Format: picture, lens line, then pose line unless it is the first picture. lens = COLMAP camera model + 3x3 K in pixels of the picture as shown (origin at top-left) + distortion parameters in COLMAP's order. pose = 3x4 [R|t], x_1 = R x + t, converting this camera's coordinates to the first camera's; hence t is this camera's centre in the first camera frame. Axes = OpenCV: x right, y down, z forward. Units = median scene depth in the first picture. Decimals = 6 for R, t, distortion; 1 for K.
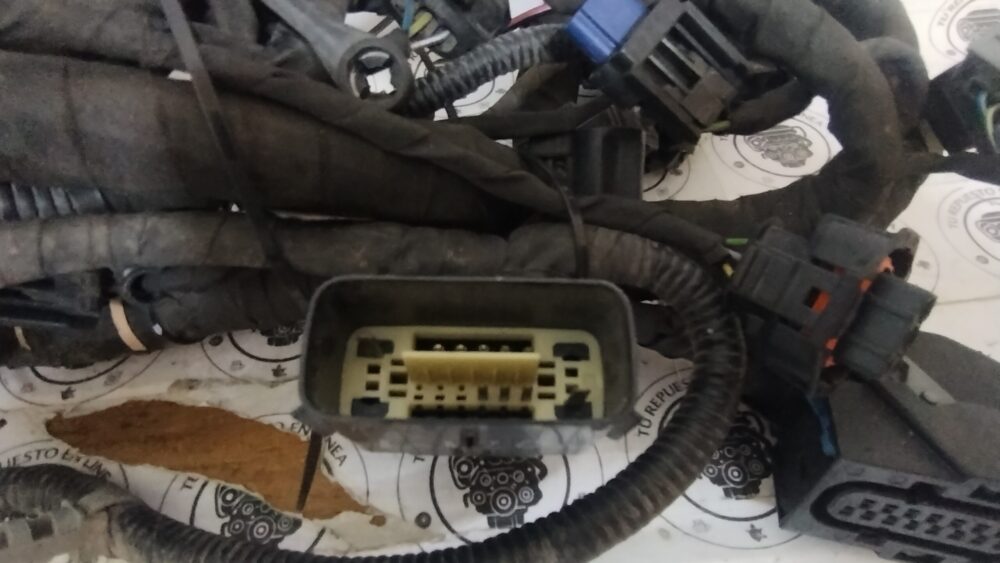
lens RADIAL K [[597.1, 0, 498.4], [0, 597.1, 292.1], [0, 0, 1]] dist [-0.000255, -0.000691]
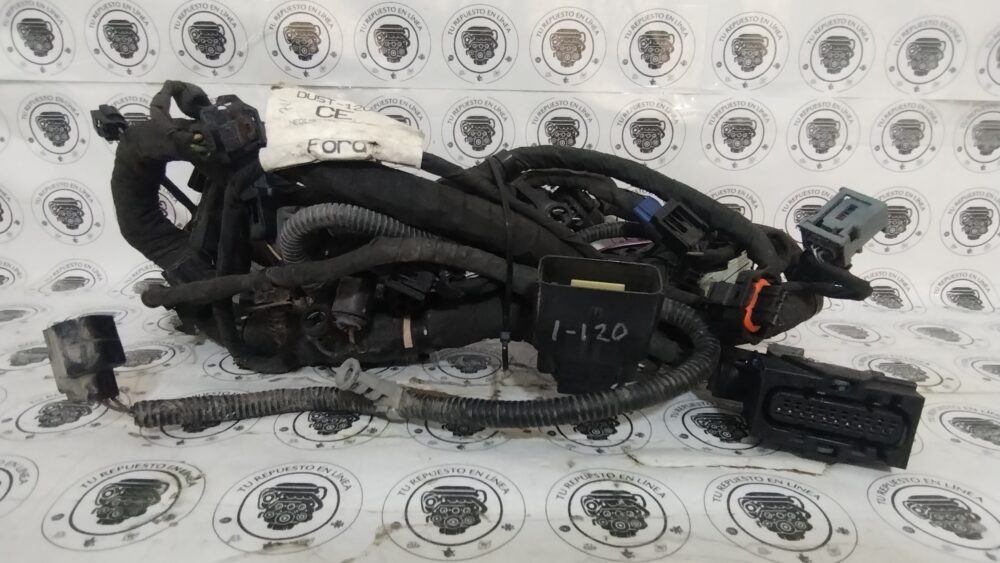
lens RADIAL K [[594.5, 0, 510.6], [0, 594.5, 285.9], [0, 0, 1]] dist [-0.004904, -0.019042]
pose [[0.993041, 0.072854, -0.092531, -0.113893], [-0.111888, 0.828834, -0.548193, 1.013643], [0.036755, 0.554732, 0.831217, -0.747641]]
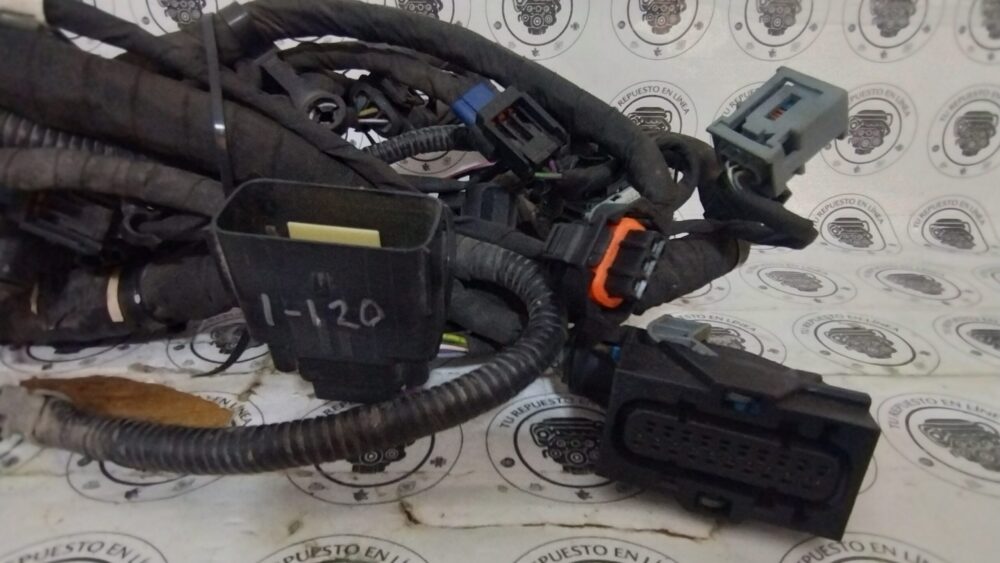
lens RADIAL K [[597.1, 0, 498.4], [0, 597.1, 292.1], [0, 0, 1]] dist [-0.000255, -0.000691]
pose [[0.995004, 0.079934, -0.059808, 0.302197], [-0.097933, 0.897819, -0.429337, 0.546286], [0.019378, 0.433050, 0.901162, -0.176235]]
